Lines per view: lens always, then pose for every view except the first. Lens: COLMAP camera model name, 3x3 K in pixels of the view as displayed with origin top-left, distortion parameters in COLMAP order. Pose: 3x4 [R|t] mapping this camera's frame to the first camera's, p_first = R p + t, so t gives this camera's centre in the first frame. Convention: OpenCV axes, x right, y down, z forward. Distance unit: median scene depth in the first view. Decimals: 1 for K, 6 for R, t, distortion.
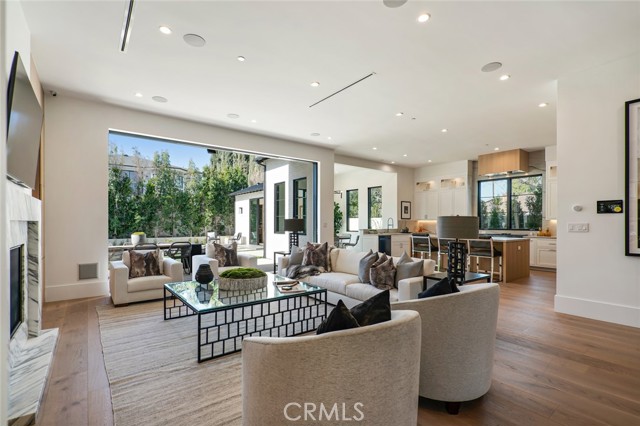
lens RADIAL K [[299.6, 0, 310.7], [0, 299.6, 222.2], [0, 0, 1]] dist [-0.015764, -0.000788]
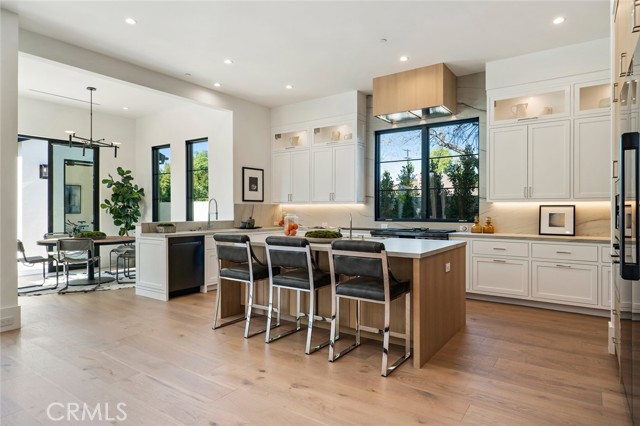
lens RADIAL K [[376.1, 0, 319.9], [0, 376.1, 209.3], [0, 0, 1]] dist [0.005986, 0.000457]
pose [[0.949697, -0.004094, 0.313143, 0.244777], [0.003402, 0.999990, 0.002756, 0.001806], [-0.313152, -0.001552, 0.949702, 0.370343]]
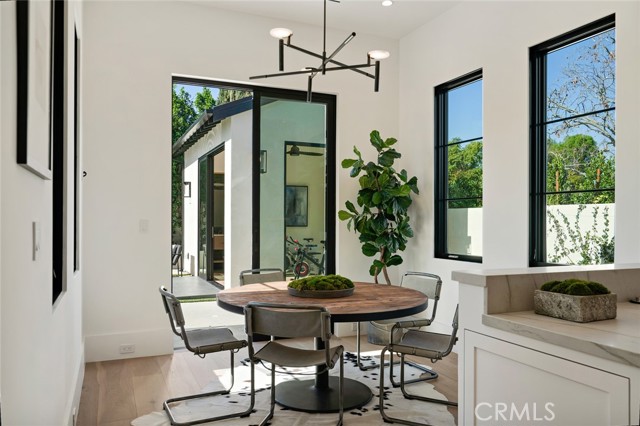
lens RADIAL K [[484.9, 0, 319.2], [0, 484.9, 214.5], [0, 0, 1]] dist [0.039010, 0.000911]
pose [[0.974310, 0.000091, -0.225213, 0.150369], [-0.002636, 0.999936, -0.010998, 0.000803], [0.225197, 0.011309, 0.974248, 0.768062]]
